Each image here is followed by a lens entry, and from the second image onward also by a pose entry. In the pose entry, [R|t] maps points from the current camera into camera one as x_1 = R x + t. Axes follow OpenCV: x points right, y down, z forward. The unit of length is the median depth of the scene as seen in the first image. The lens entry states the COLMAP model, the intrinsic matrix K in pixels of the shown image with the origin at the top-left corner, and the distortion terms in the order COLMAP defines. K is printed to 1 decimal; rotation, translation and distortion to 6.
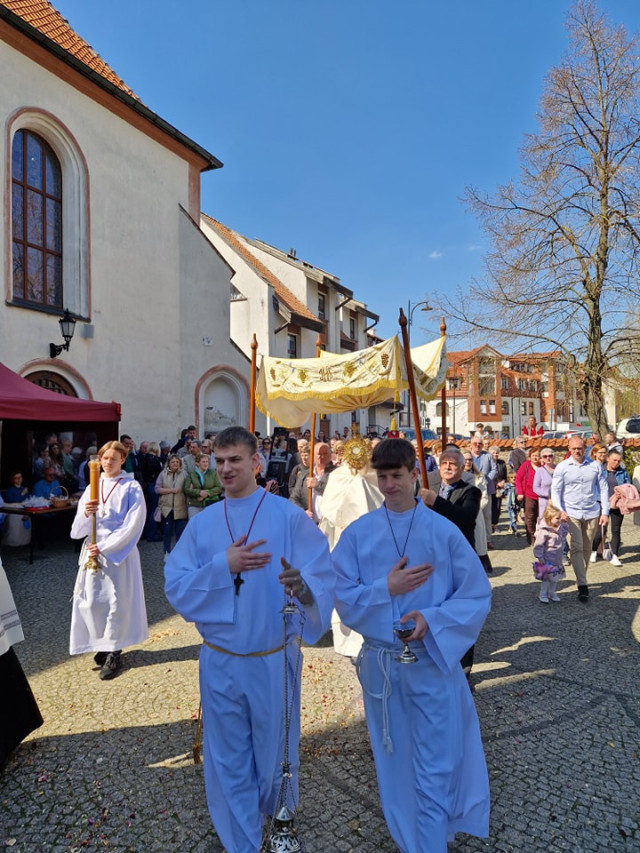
lens RADIAL K [[641.4, 0, 320.0], [0, 641.4, 426.5], [0, 0, 1]] dist [0.091486, -0.088593]
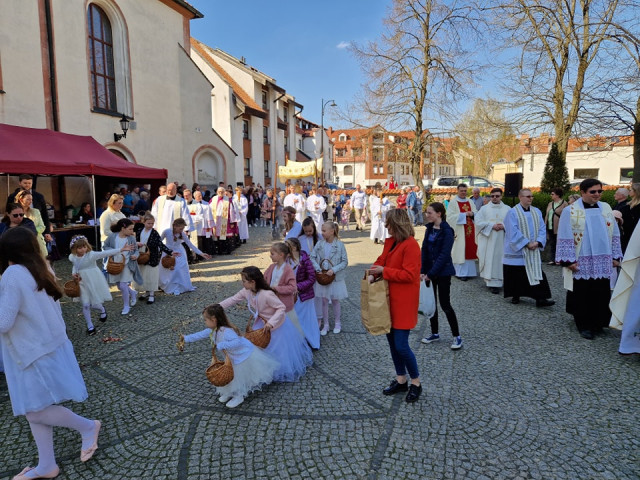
lens RADIAL K [[481.2, 0, 320.0], [0, 481.2, 240.0], [0, 0, 1]] dist [0.091486, -0.088593]
pose [[0.992531, -0.013102, 0.121289, -0.018239], [-0.001410, 0.992918, 0.118797, 0.000613], [-0.121987, -0.118081, 0.985483, -0.275936]]
